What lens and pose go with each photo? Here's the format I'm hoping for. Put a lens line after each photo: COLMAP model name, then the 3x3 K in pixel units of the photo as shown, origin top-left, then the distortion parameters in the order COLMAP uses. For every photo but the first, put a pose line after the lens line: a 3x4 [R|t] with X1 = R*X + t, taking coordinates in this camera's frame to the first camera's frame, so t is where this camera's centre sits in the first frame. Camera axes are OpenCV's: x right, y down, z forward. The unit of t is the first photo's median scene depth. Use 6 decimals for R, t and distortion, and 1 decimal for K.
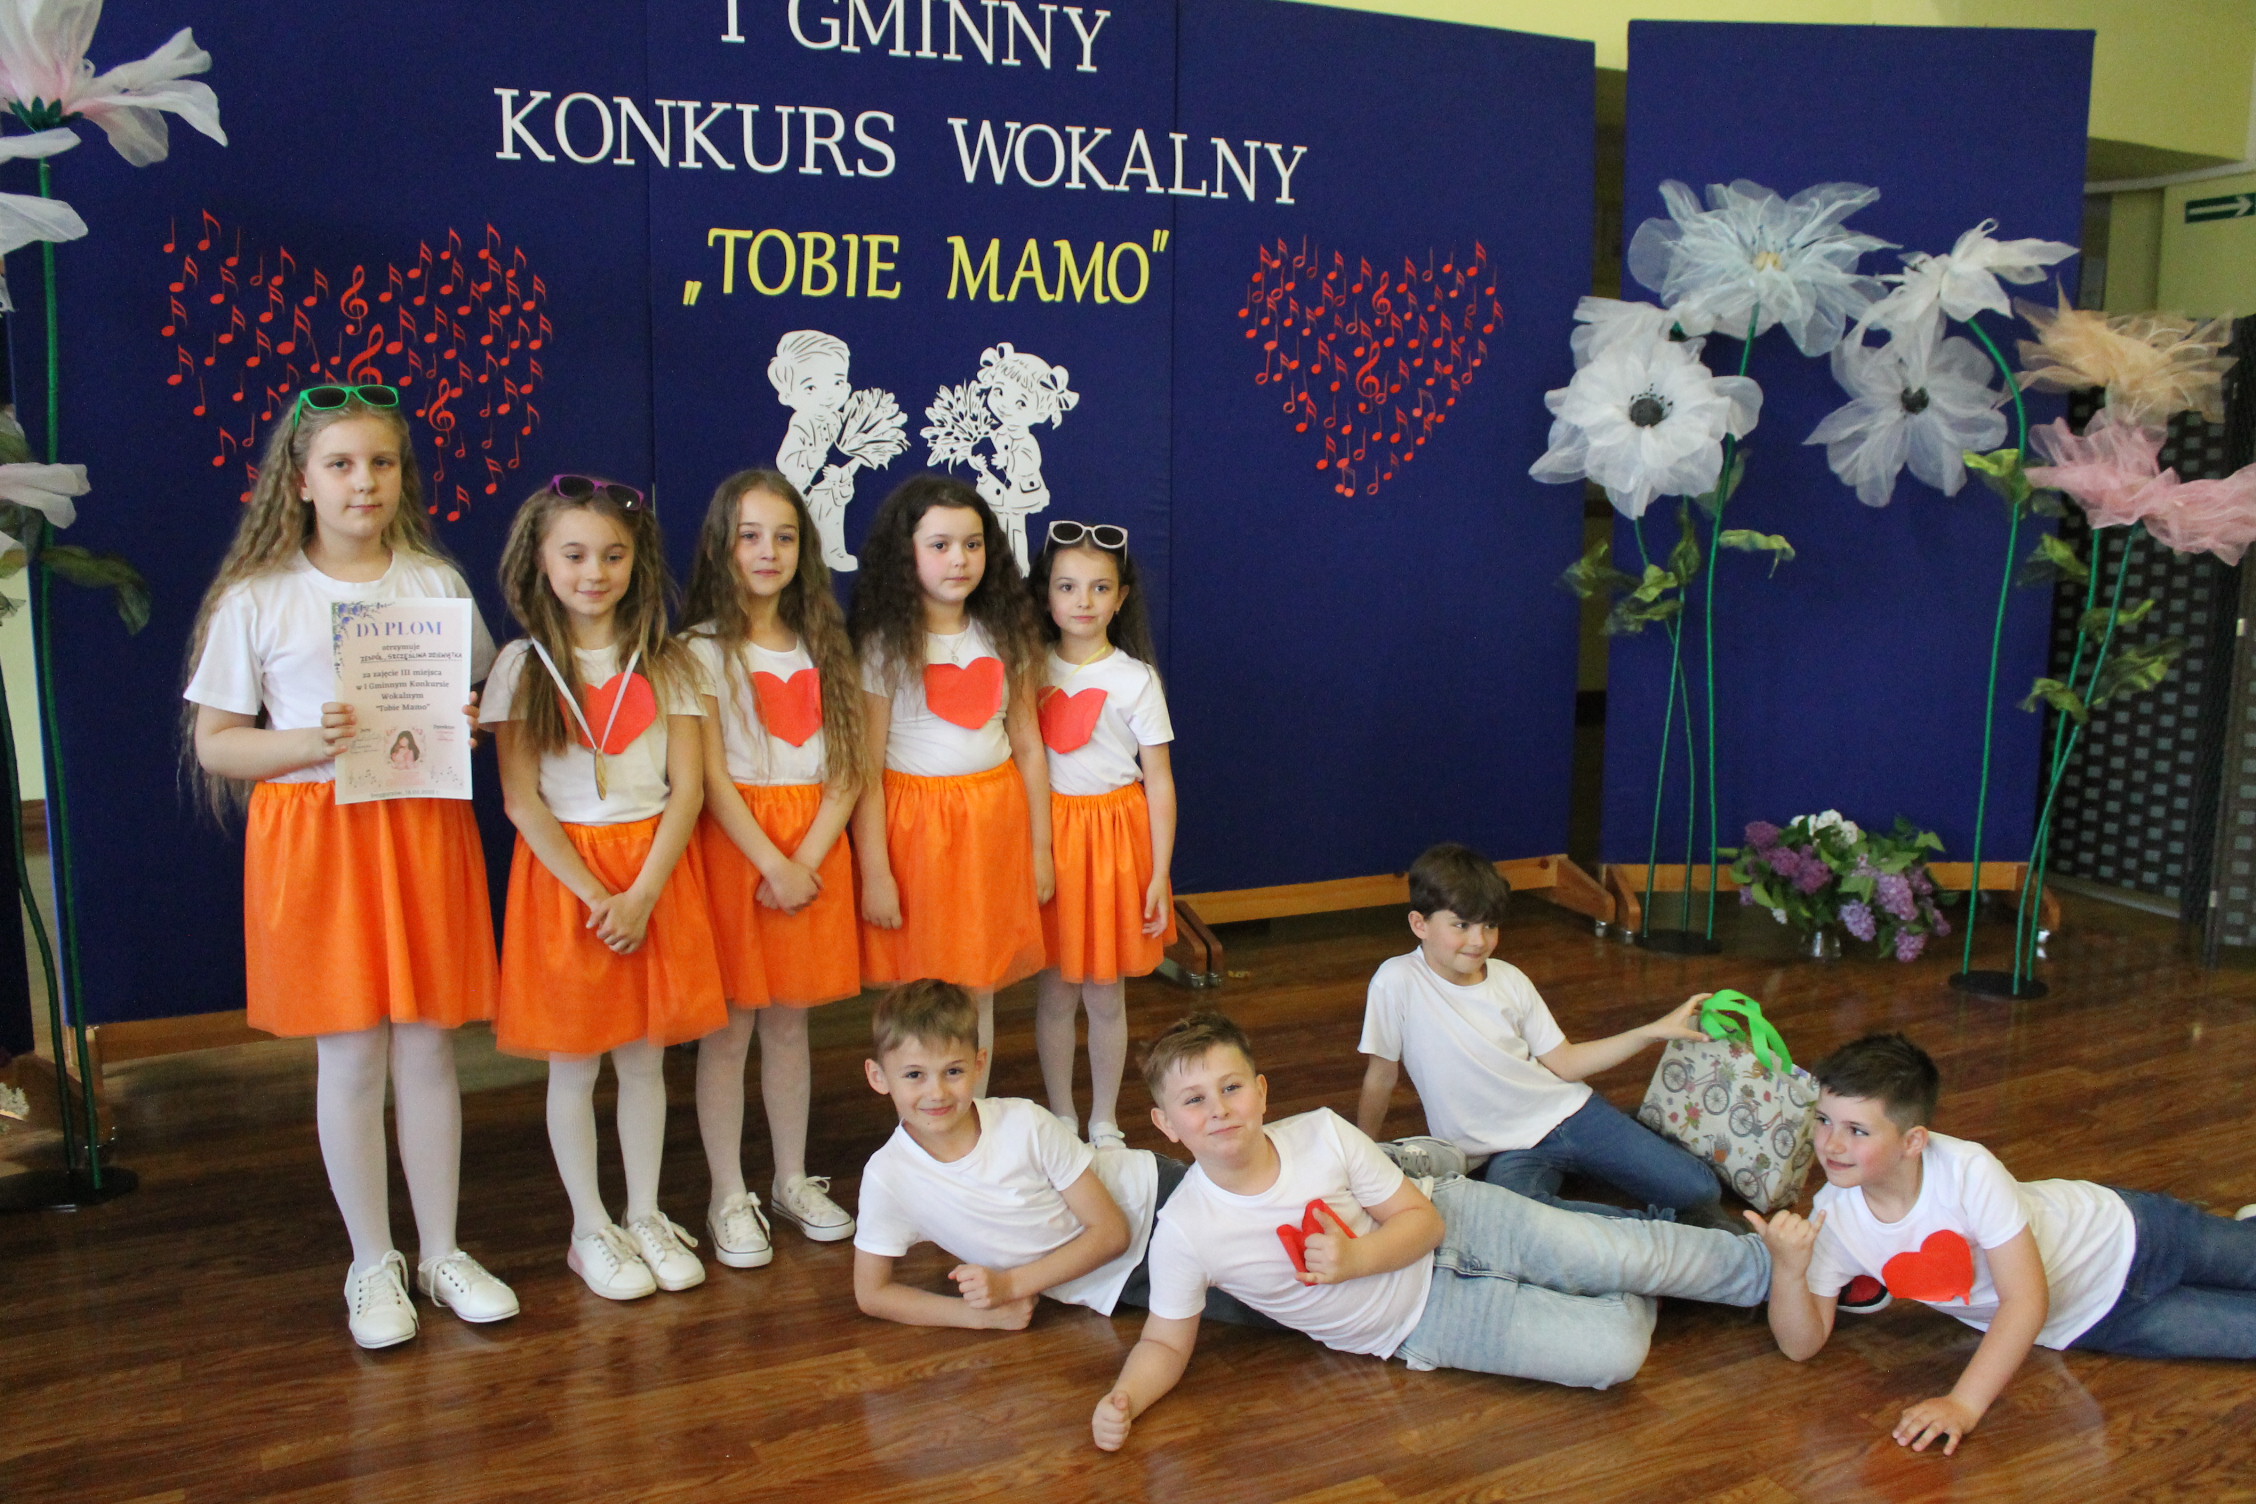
lens RADIAL K [[1950.5, 0, 1134.2], [0, 1950.5, 757.4], [0, 0, 1]] dist [-0.165384, 0.164885]
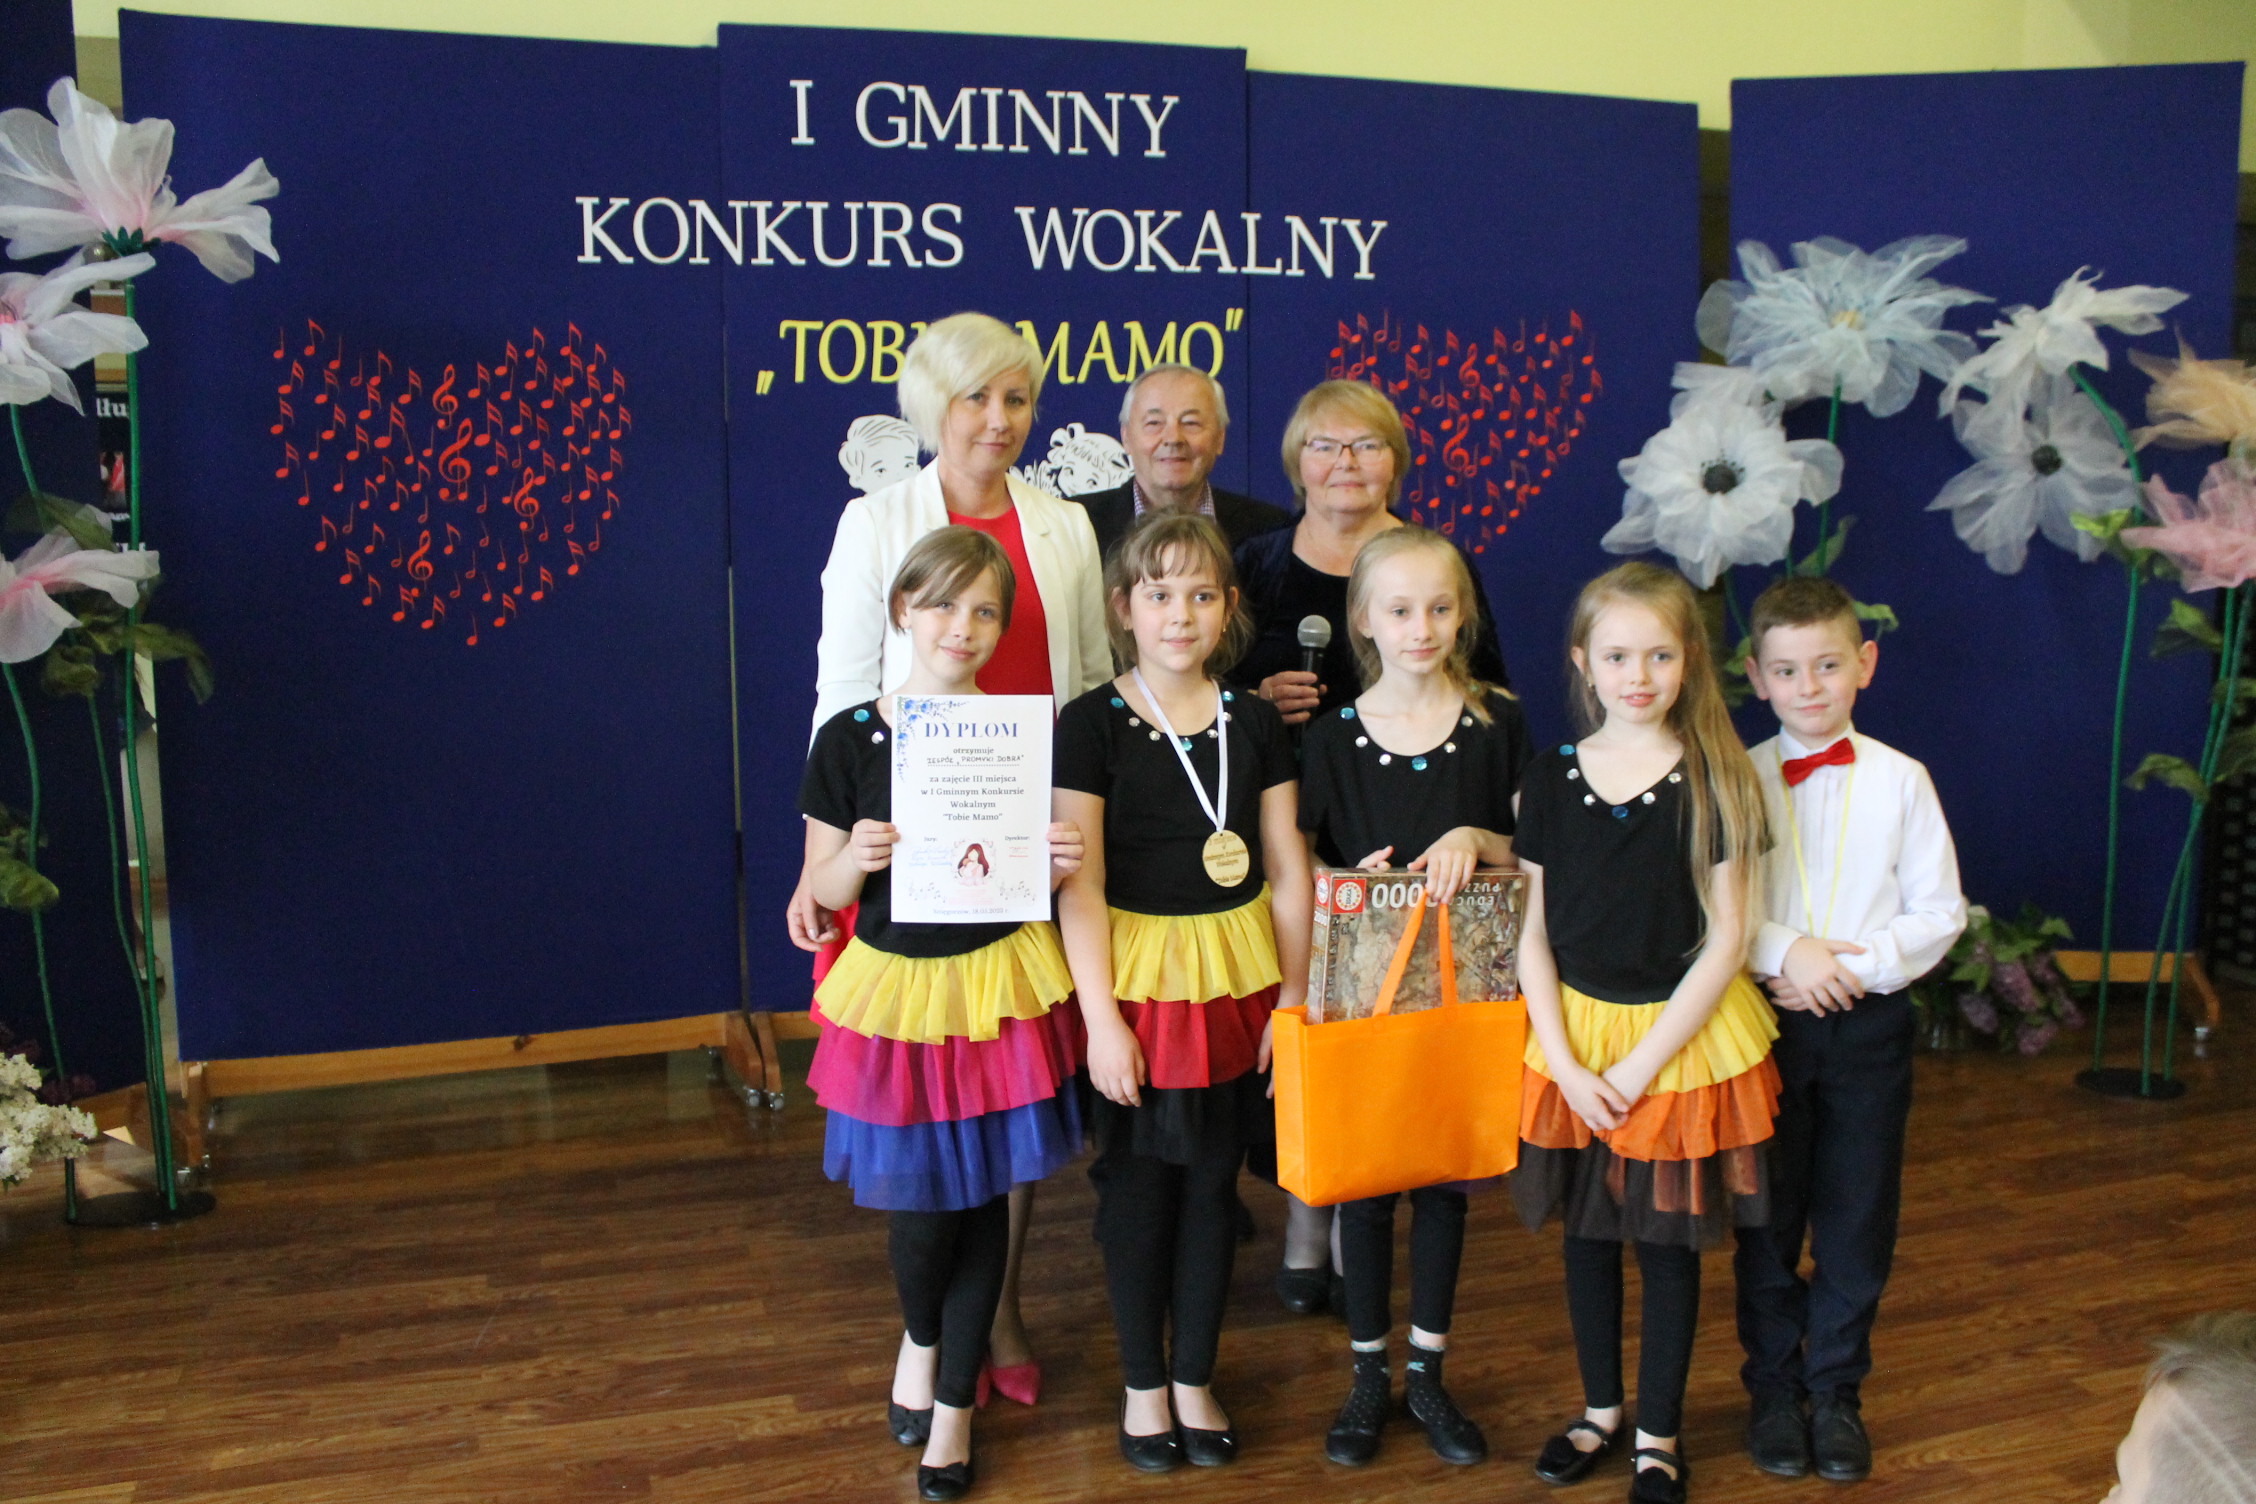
lens RADIAL K [[1950.5, 0, 1134.2], [0, 1950.5, 757.4], [0, 0, 1]] dist [-0.165384, 0.164885]
pose [[0.985842, 0.004238, -0.167622, 0.139373], [-0.011274, 0.999094, -0.041046, 0.003882], [0.167296, 0.042354, 0.984996, 0.002411]]
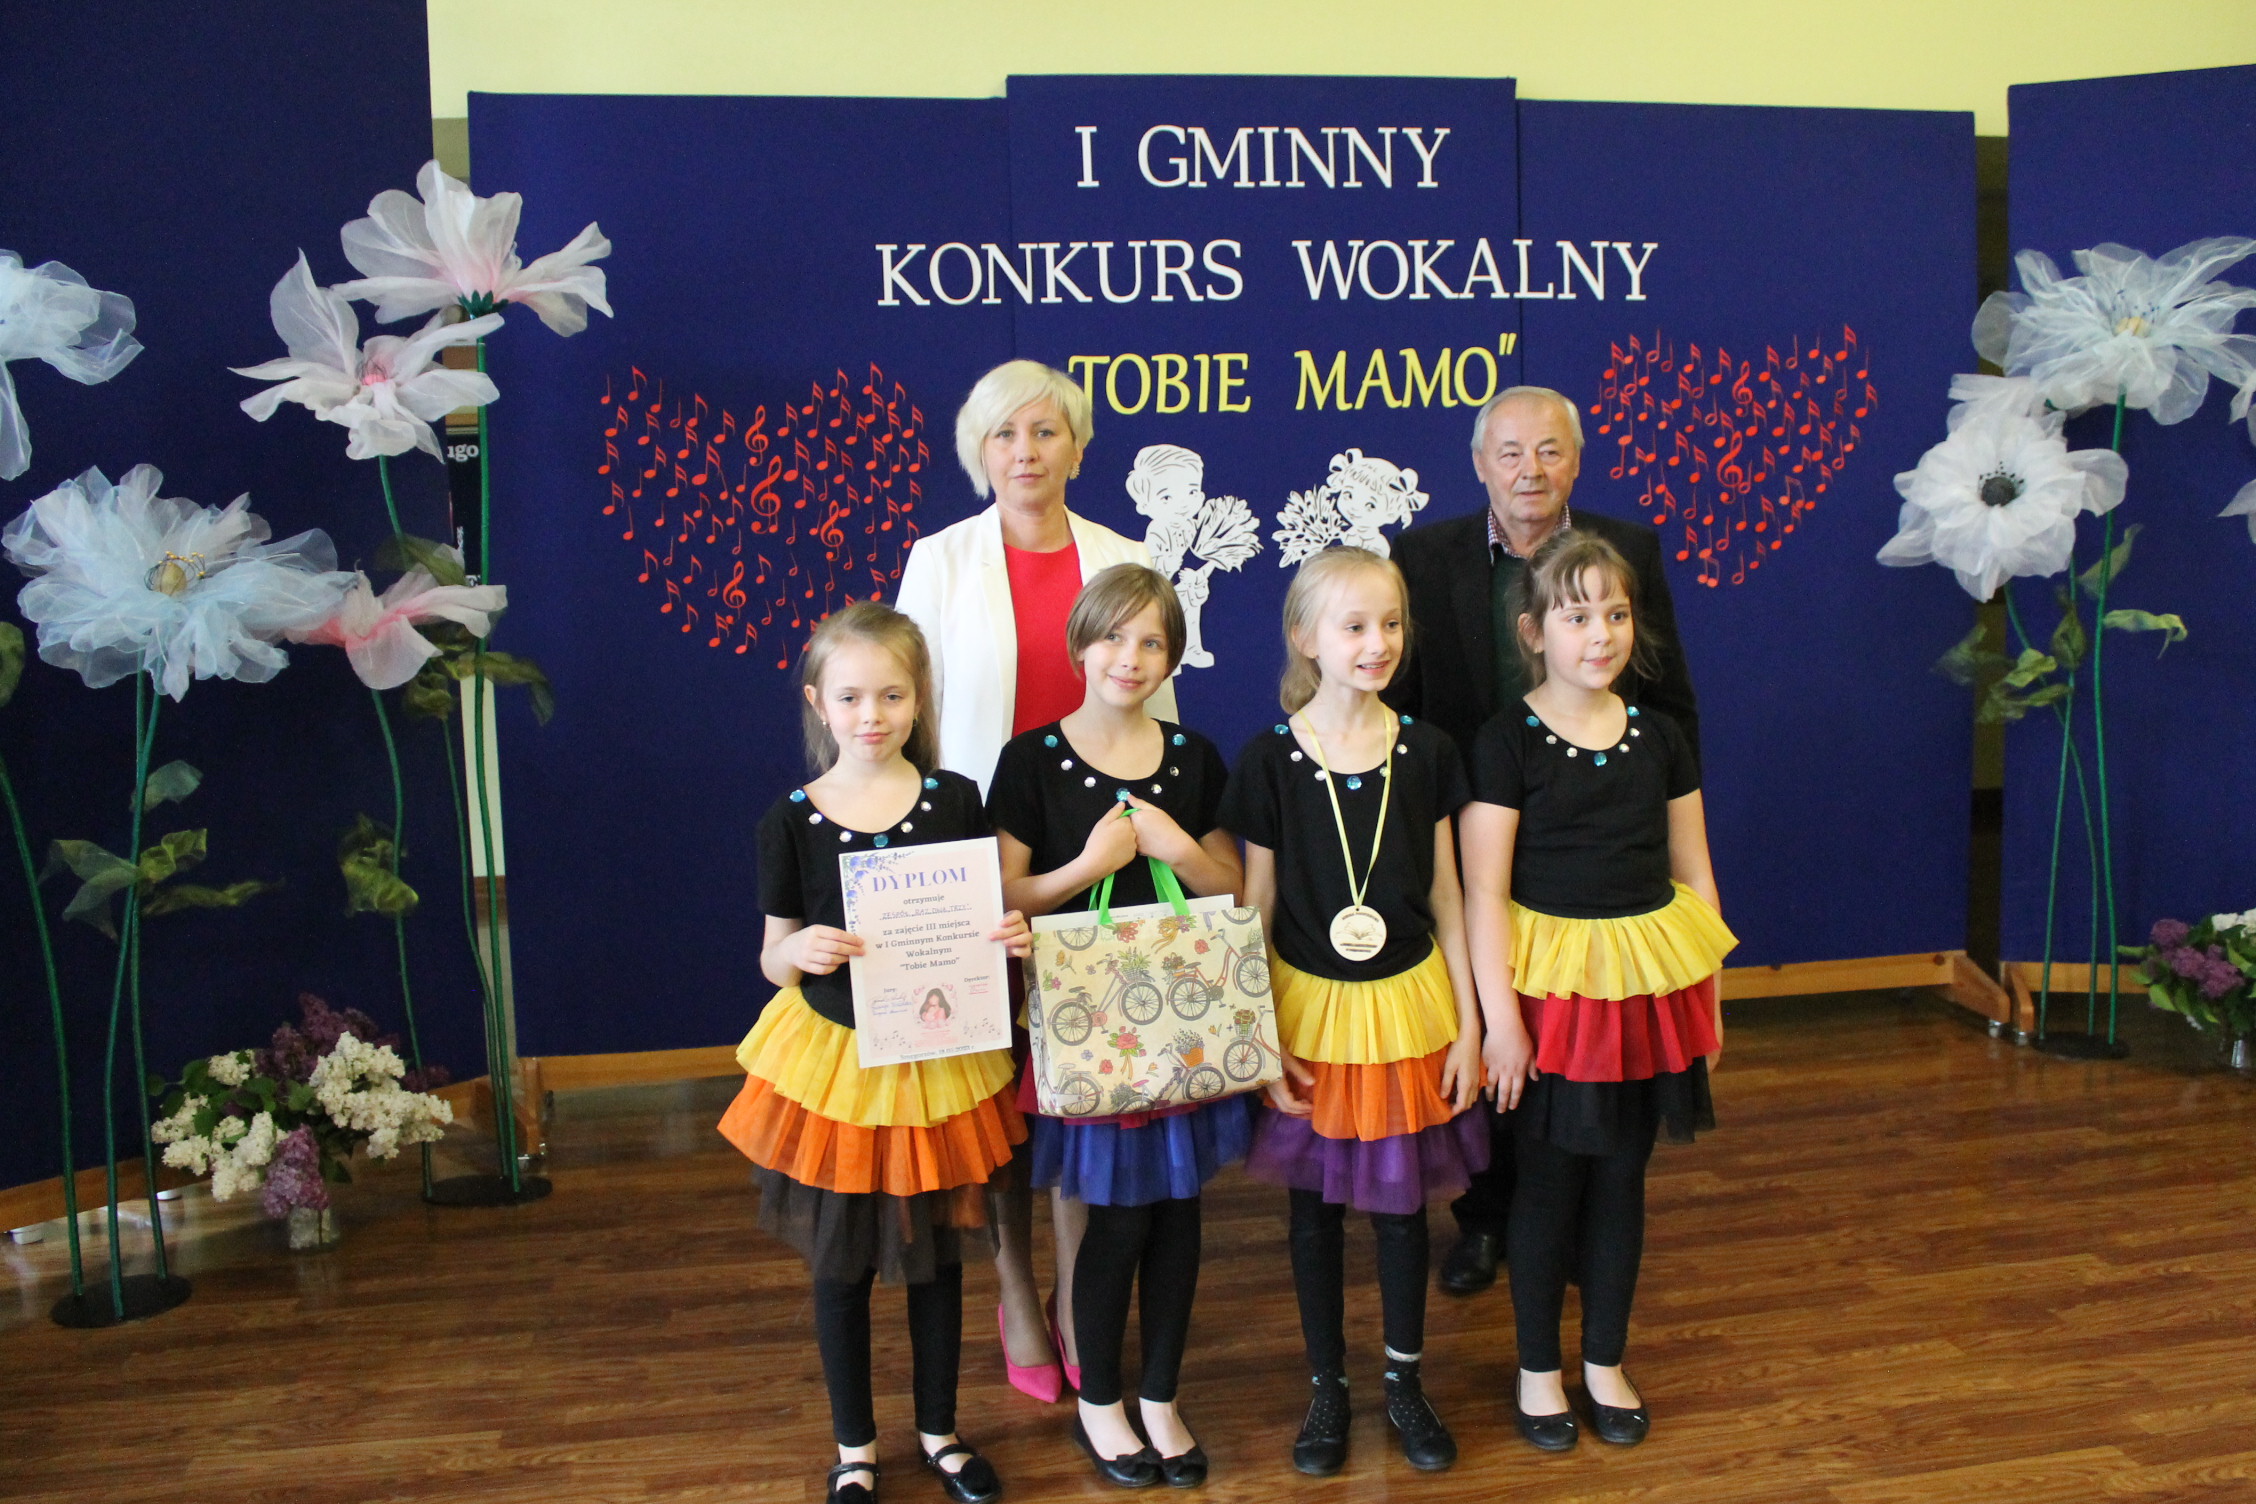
lens RADIAL K [[1950.5, 0, 1134.2], [0, 1950.5, 757.4], [0, 0, 1]] dist [-0.165384, 0.164885]
pose [[0.953623, -0.001685, -0.301000, 0.139677], [-0.013547, 0.998731, -0.048508, 0.006552], [0.300700, 0.050336, 0.952390, -0.033434]]
